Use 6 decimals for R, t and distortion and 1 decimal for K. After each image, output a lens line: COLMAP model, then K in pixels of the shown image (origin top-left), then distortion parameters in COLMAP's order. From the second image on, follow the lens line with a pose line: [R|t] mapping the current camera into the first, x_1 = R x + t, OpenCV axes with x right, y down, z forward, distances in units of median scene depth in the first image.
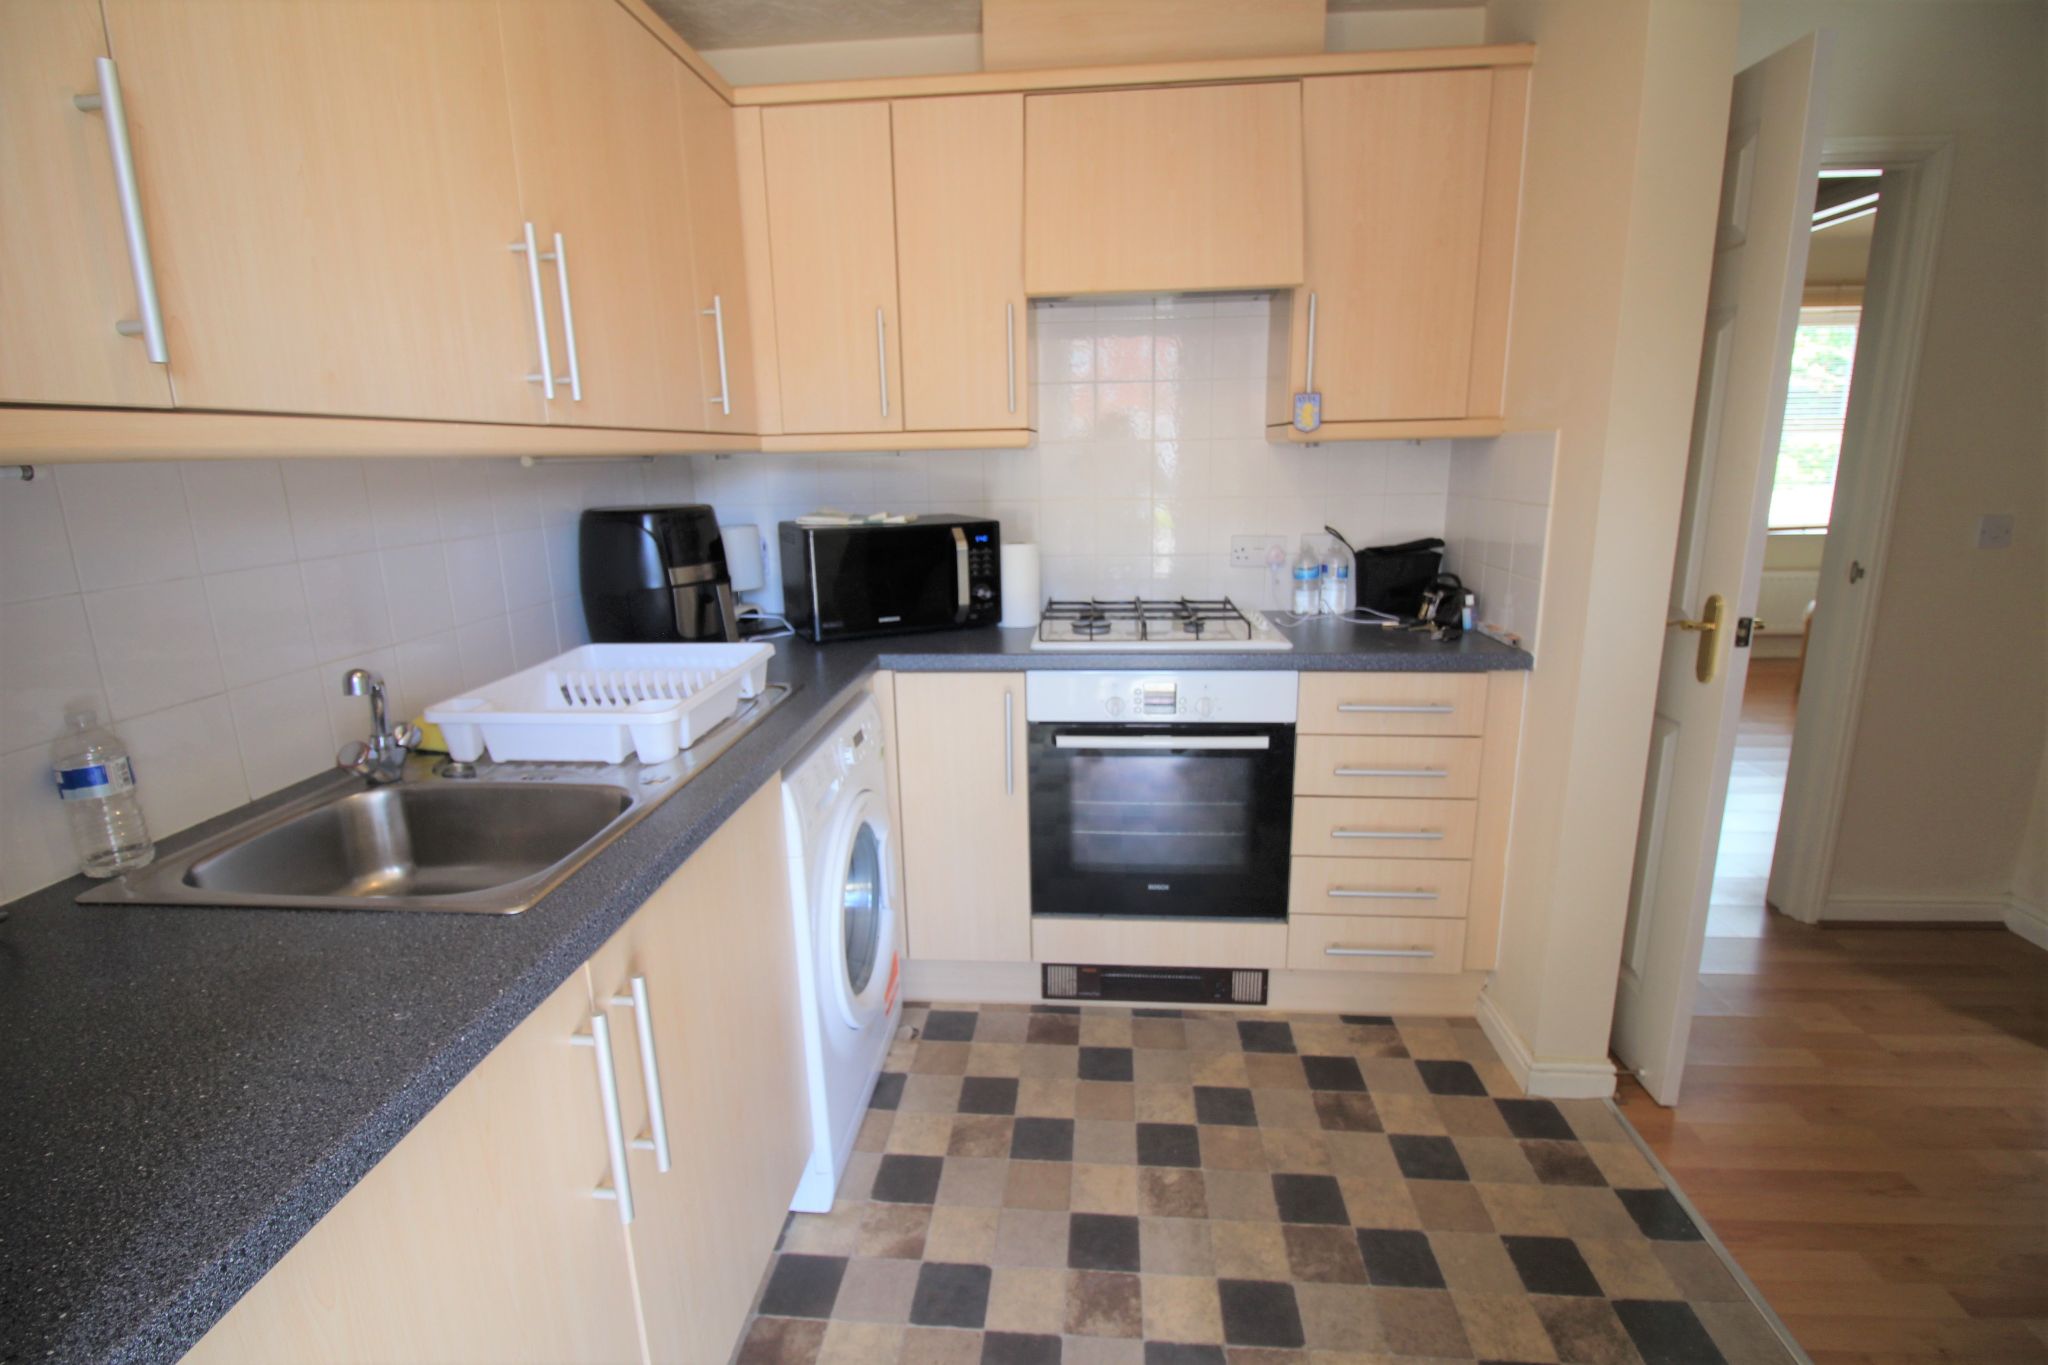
lens RADIAL K [[964.2, 0, 1030.5], [0, 964.2, 680.2], [0, 0, 1]] dist [-0.003745, -0.000224]
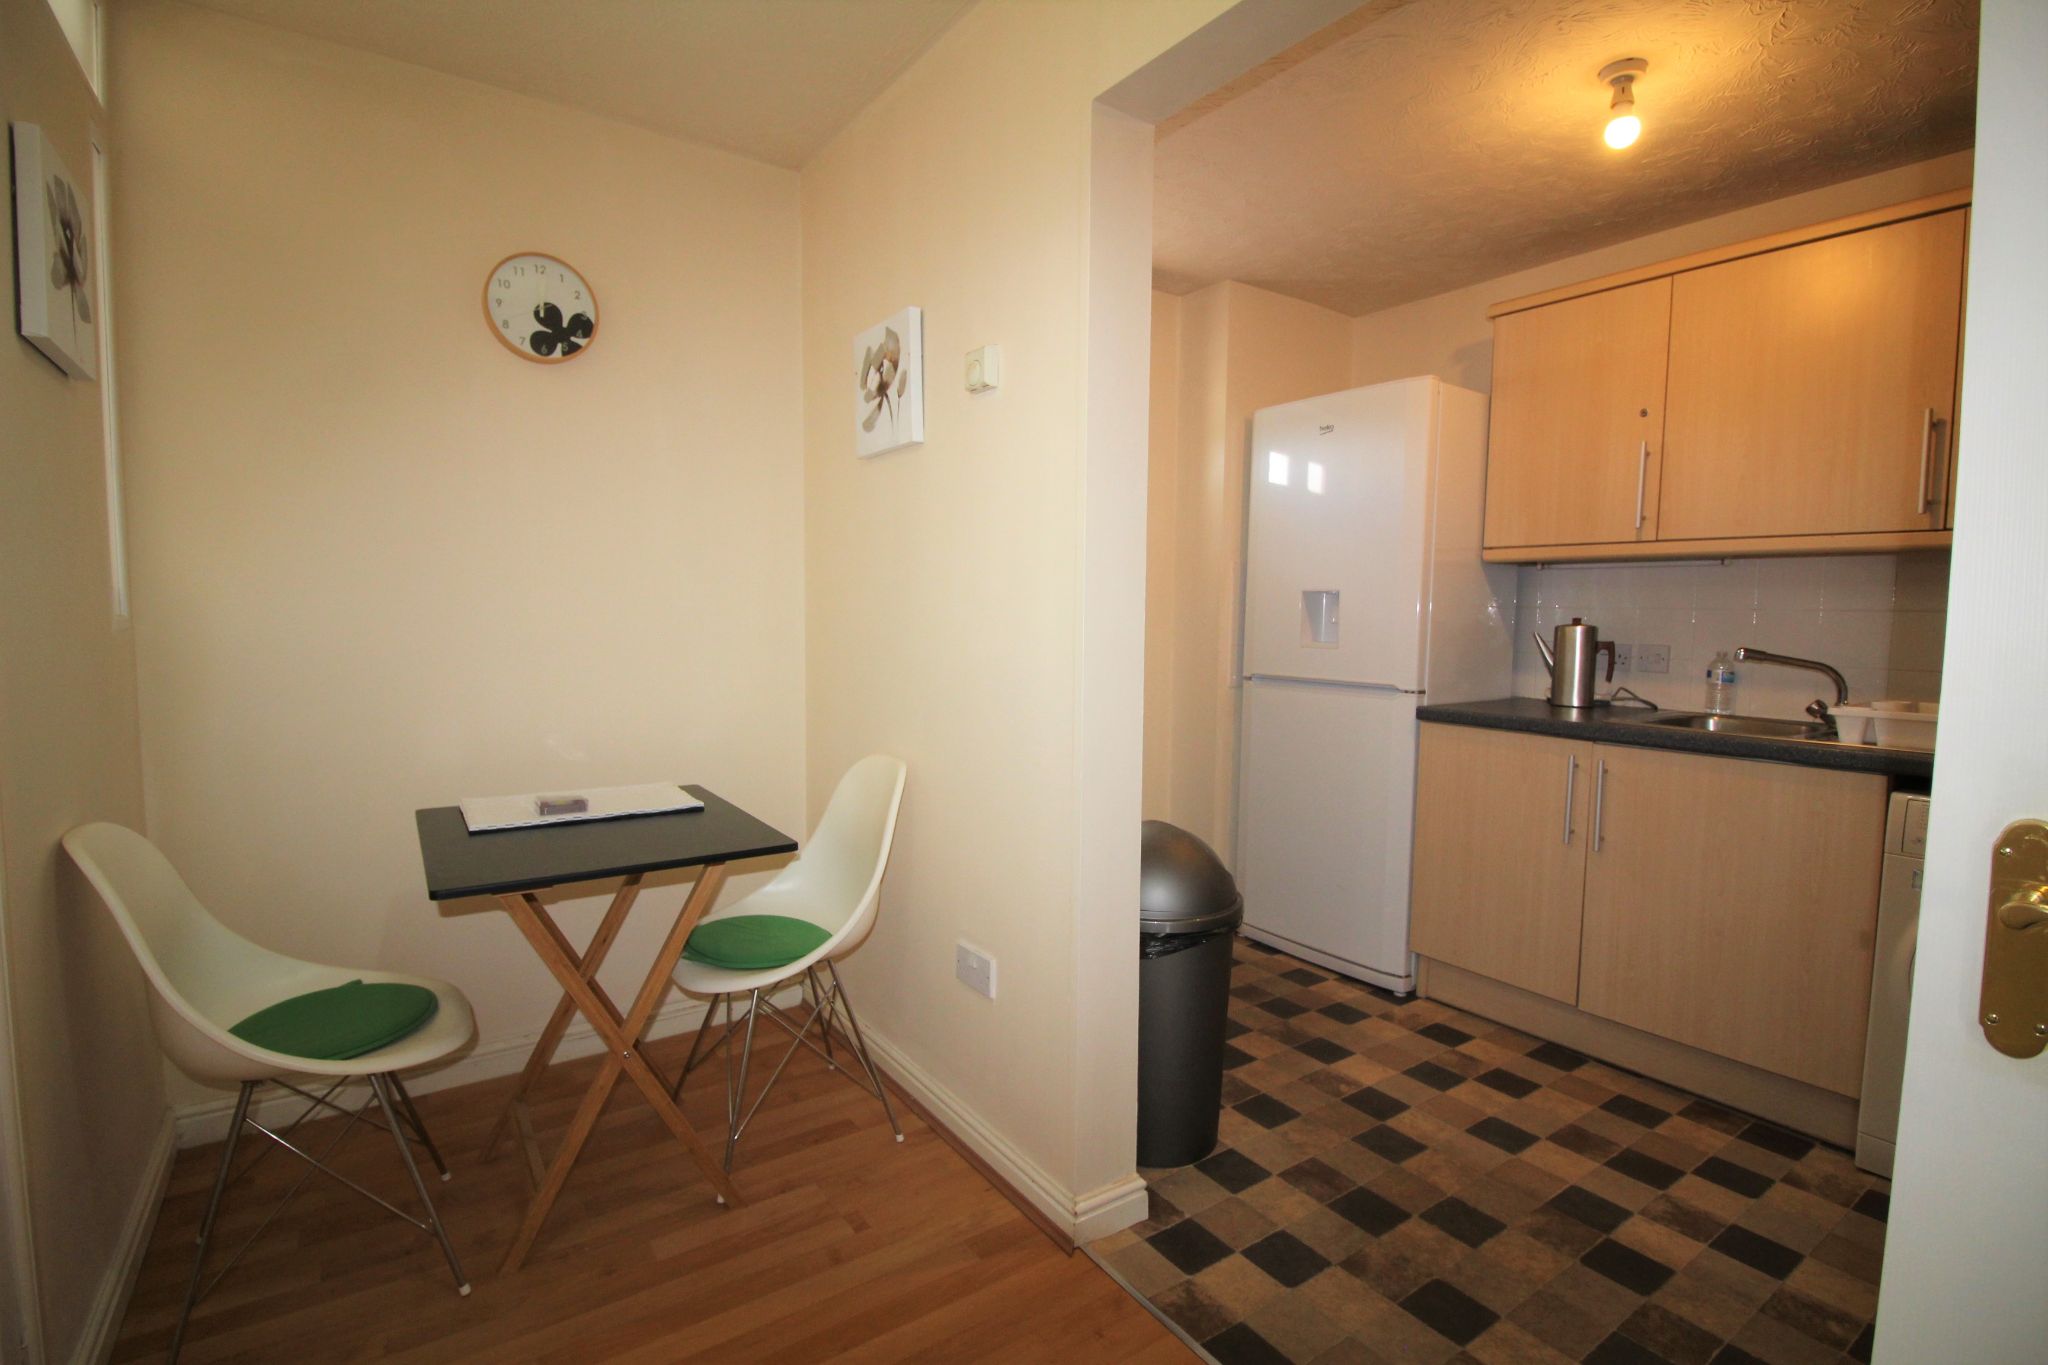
lens RADIAL K [[964.2, 0, 1026.4], [0, 964.2, 681.8], [0, 0, 1]] dist [-0.003745, -0.000224]
pose [[-0.777698, 0.042801, -0.627179, 1.221877], [-0.156206, 0.953232, 0.258746, -0.277647], [0.608921, 0.299195, -0.734641, 1.447380]]
